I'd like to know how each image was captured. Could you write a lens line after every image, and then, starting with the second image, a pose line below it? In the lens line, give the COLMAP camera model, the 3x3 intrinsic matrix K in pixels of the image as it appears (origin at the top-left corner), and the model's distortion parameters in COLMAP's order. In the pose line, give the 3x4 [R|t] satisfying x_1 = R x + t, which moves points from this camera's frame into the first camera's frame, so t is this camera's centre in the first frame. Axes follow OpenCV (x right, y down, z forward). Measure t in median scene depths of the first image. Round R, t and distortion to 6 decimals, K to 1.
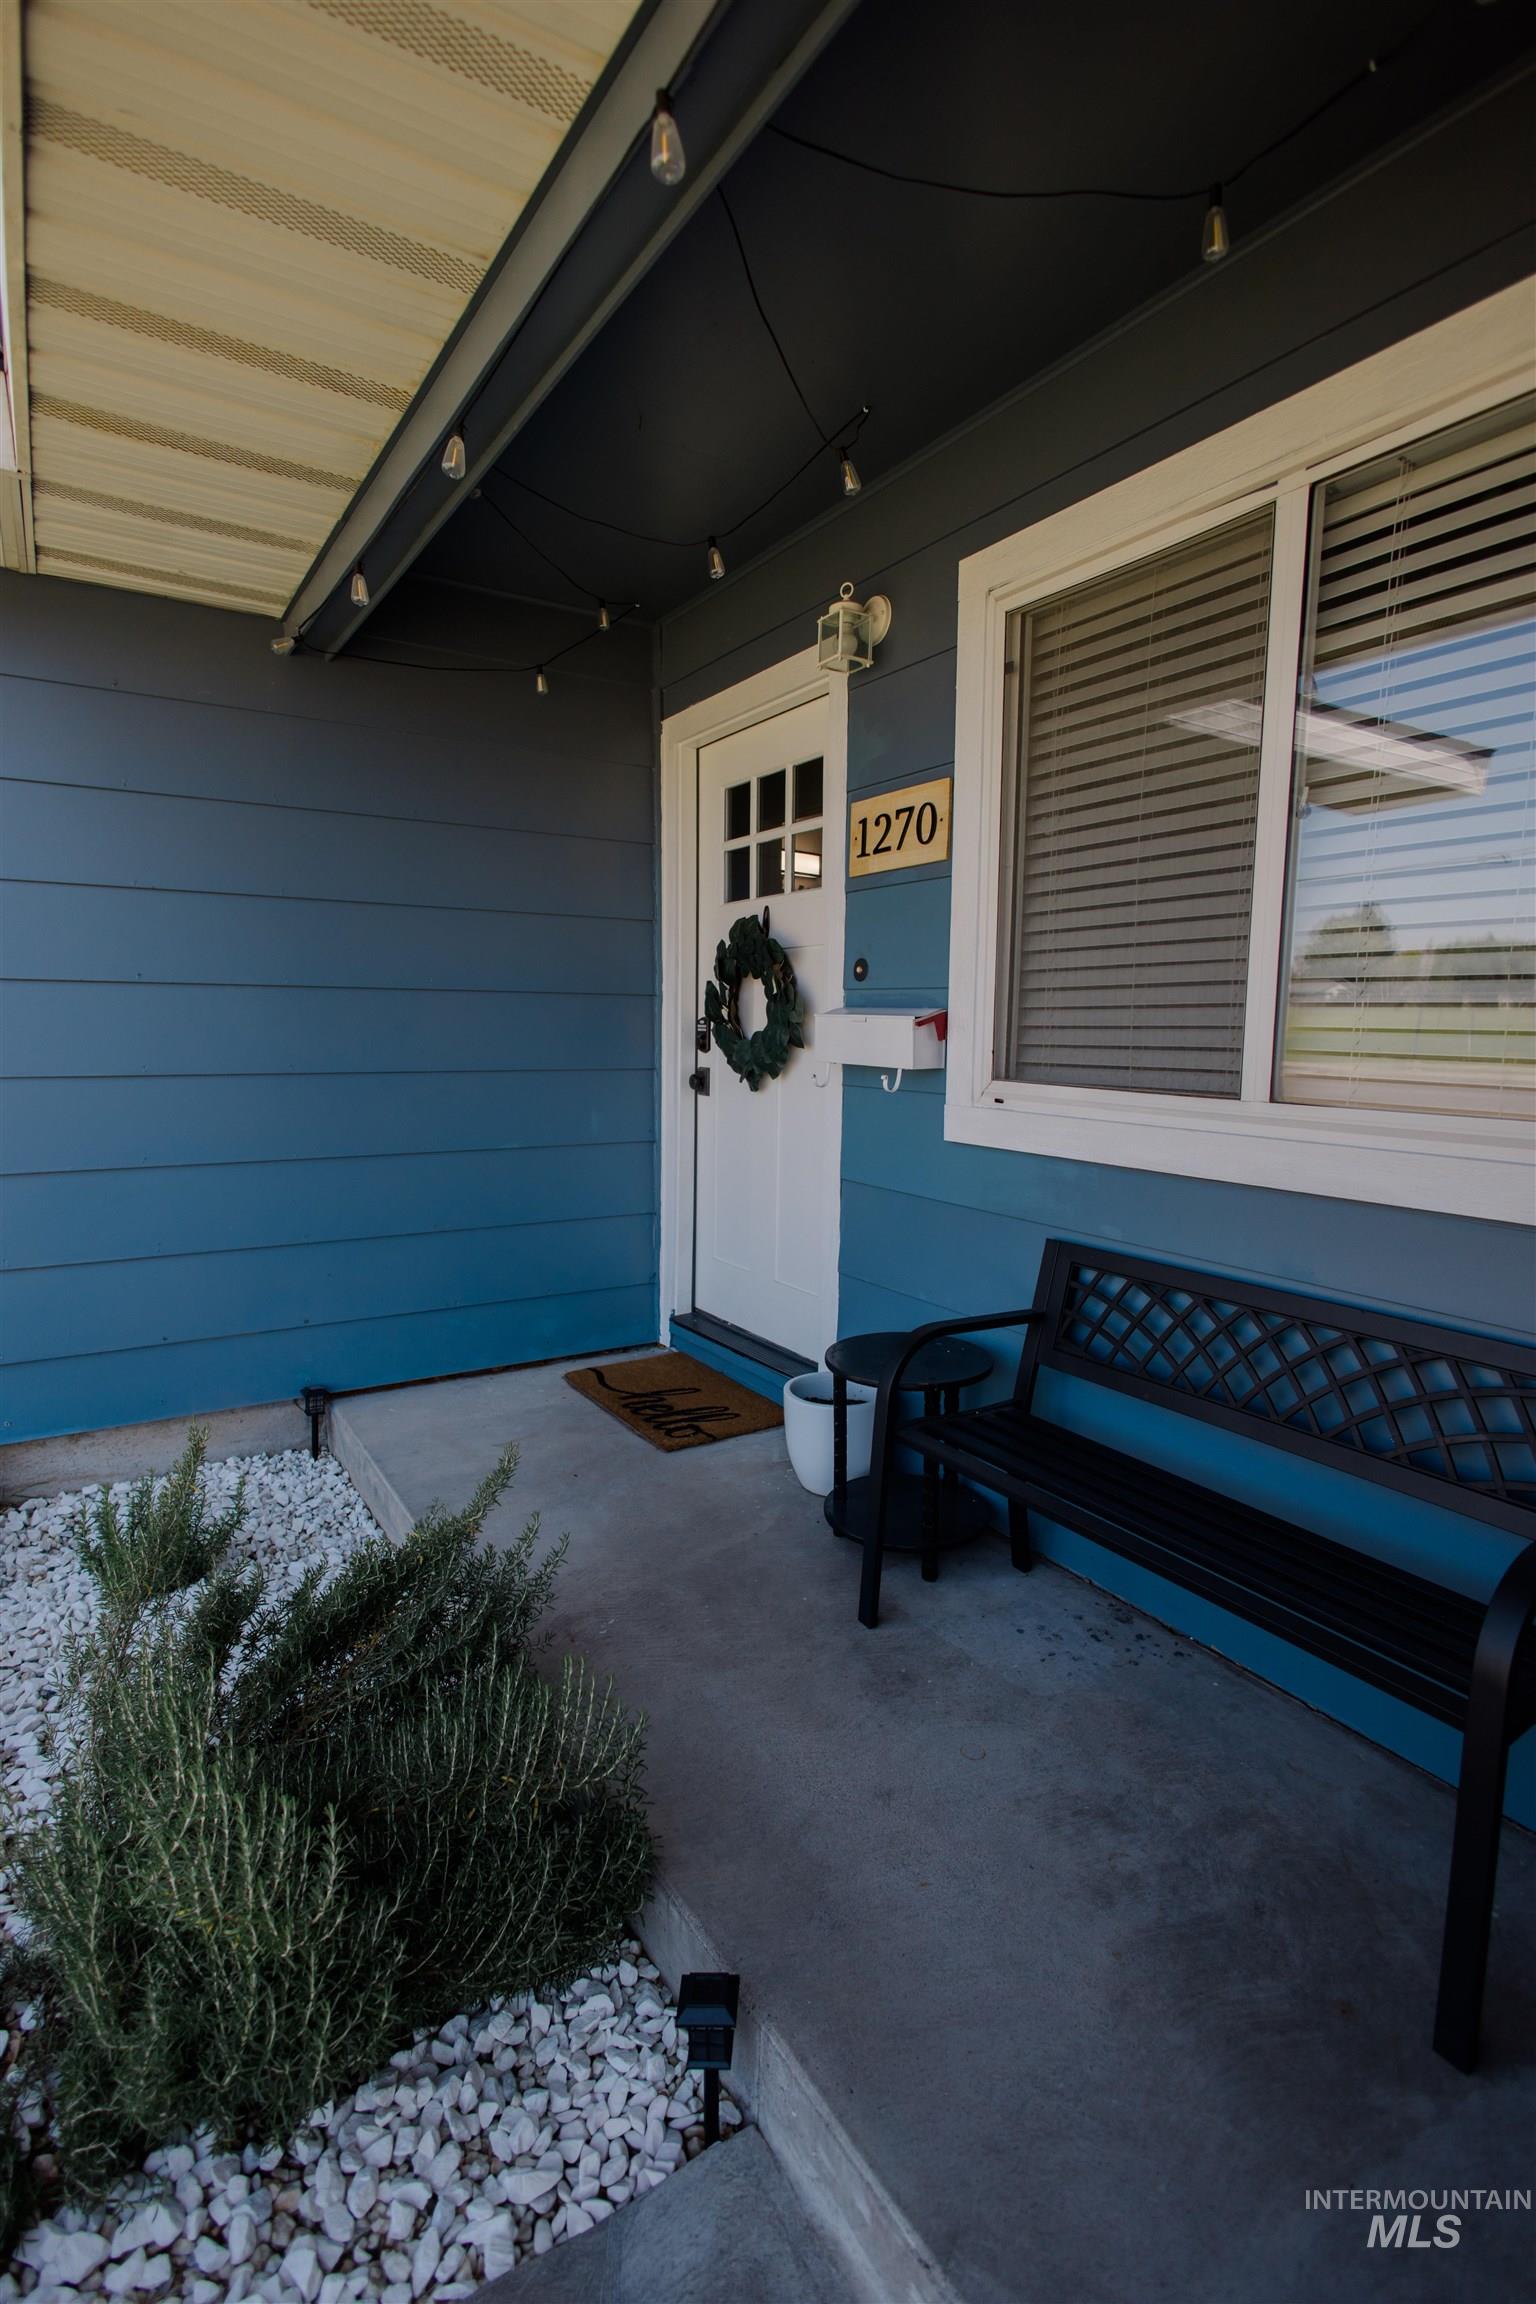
lens RADIAL K [[1084.6, 0, 759.3], [0, 1084.6, 1159.5], [0, 0, 1]] dist [0.001107, -0.000910]
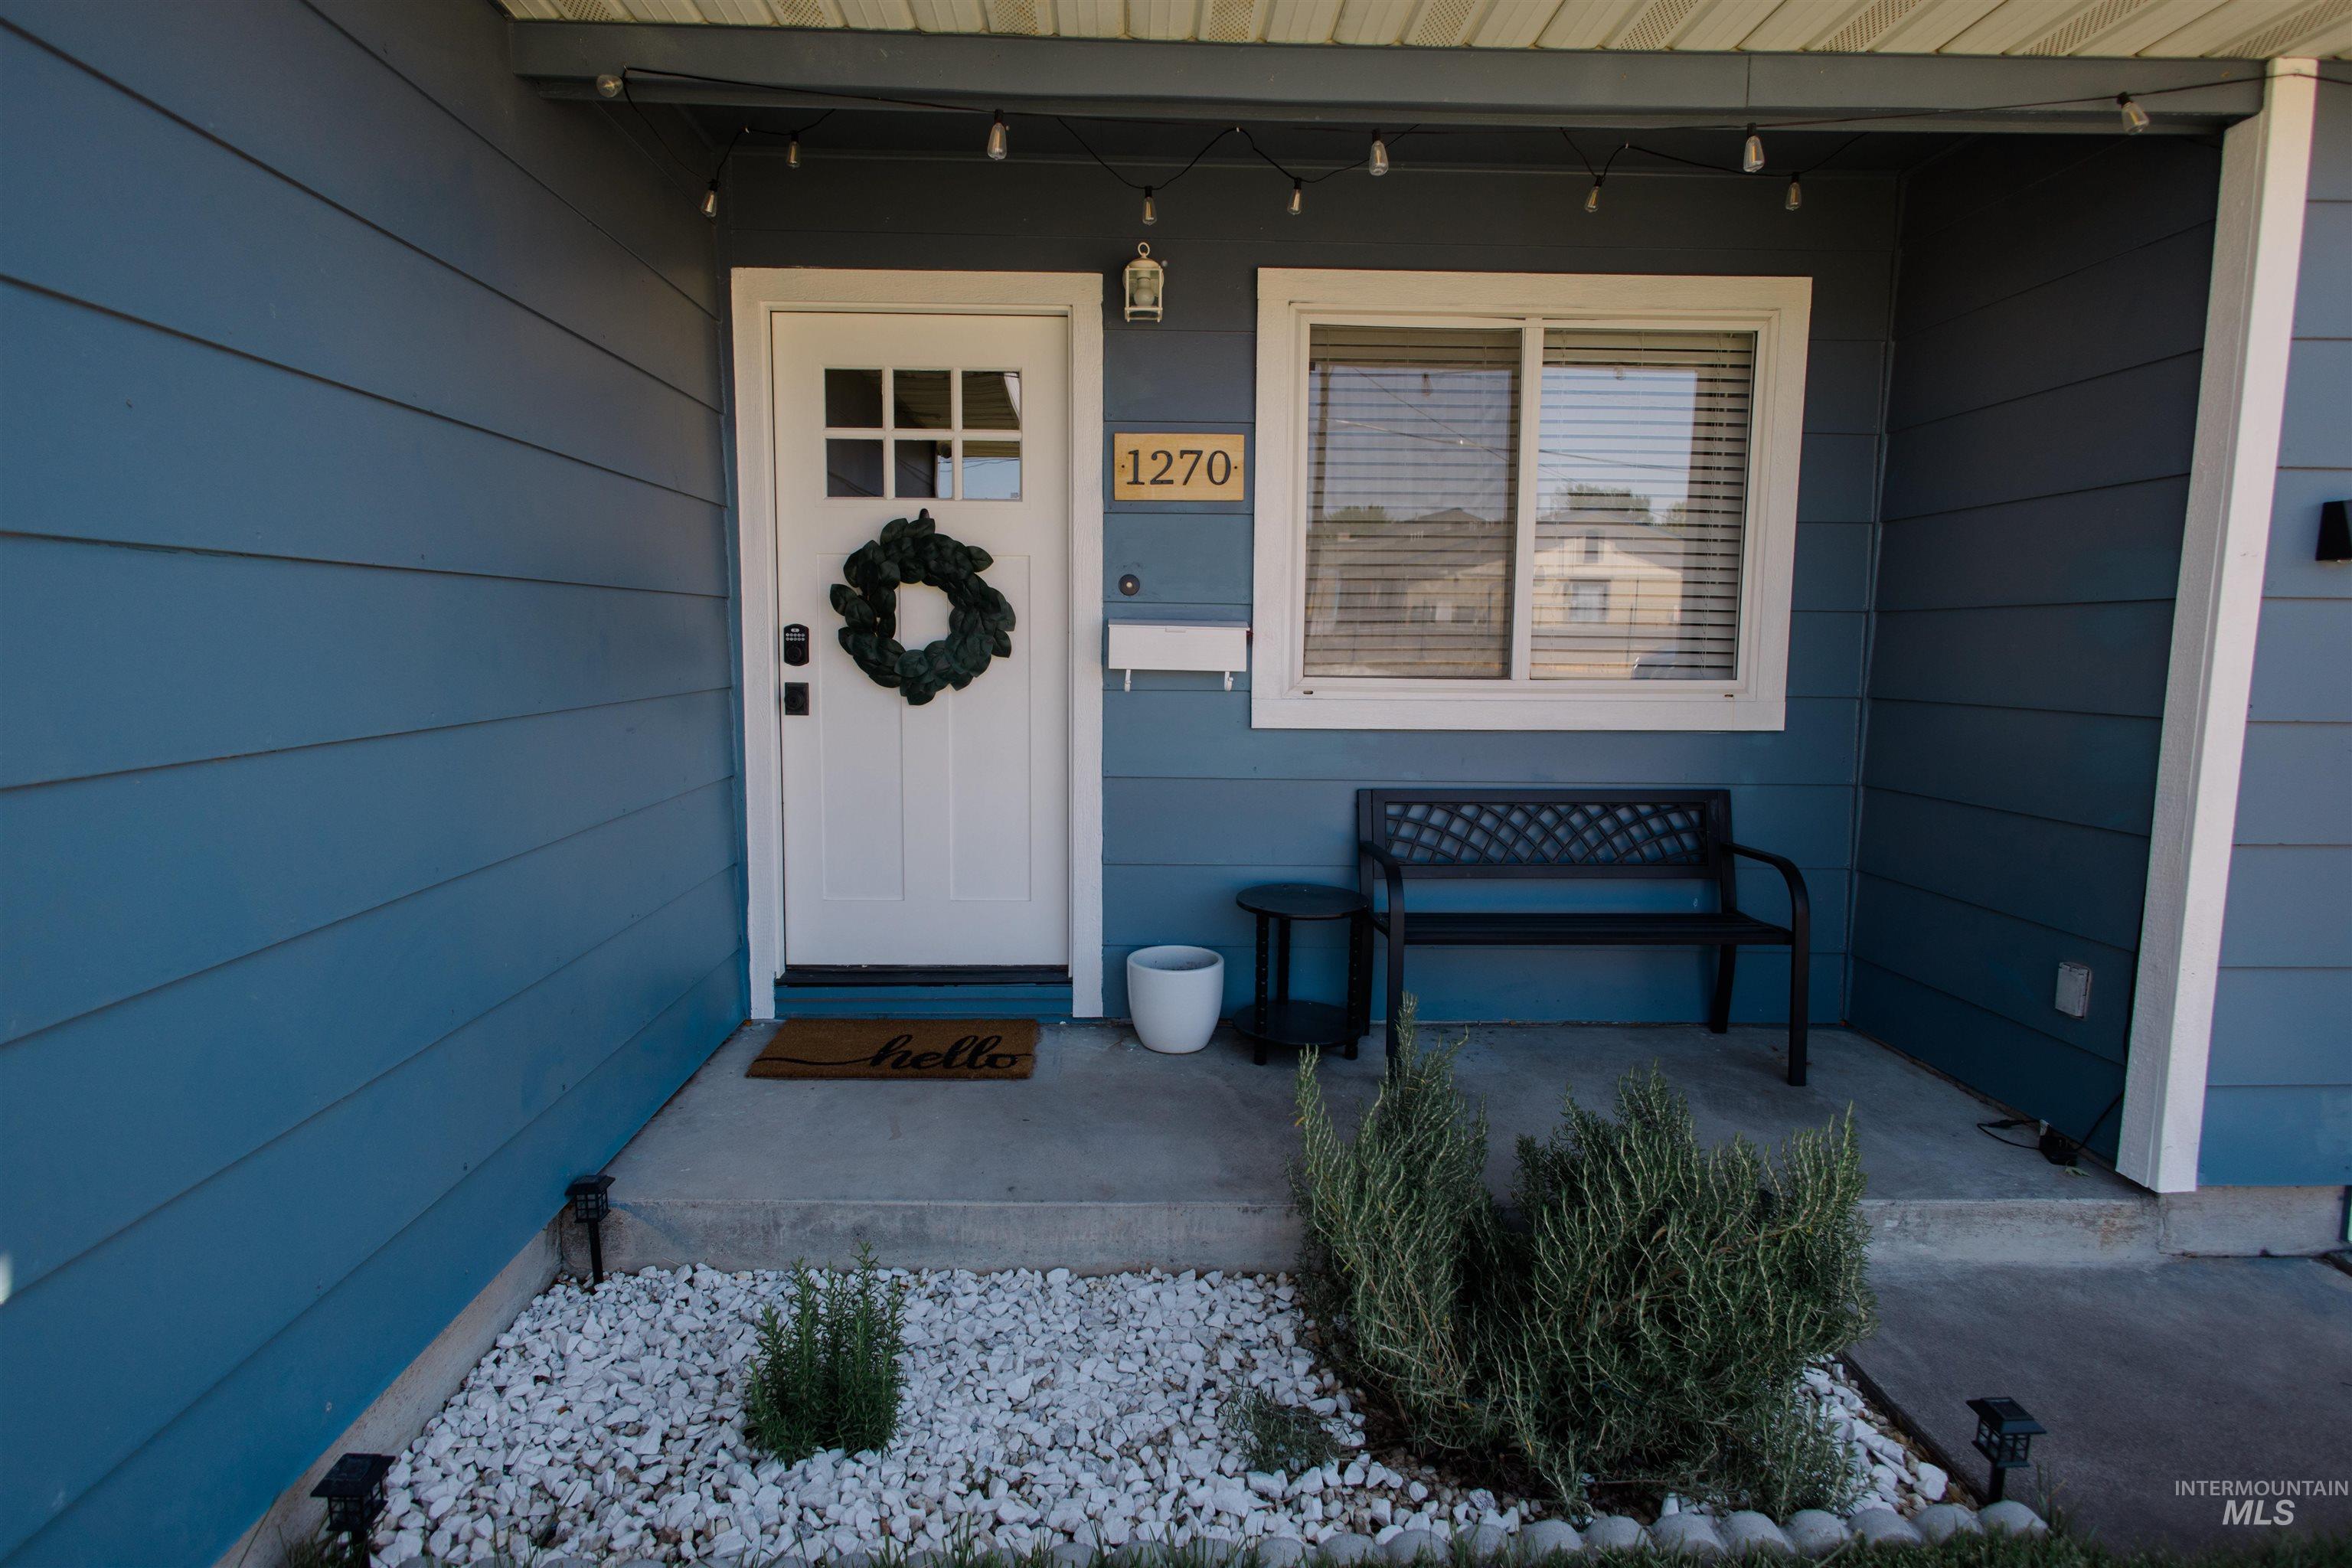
lens RADIAL K [[1238.1, 0, 1139.1], [0, 1238.1, 760.6], [0, 0, 1]] dist [0.007884, 0.011942]
pose [[0.514178, -0.093620, 0.852559, -1.134182], [0.104568, 0.993452, 0.046026, -0.060479], [-0.851285, 0.065485, 0.520601, 0.389937]]
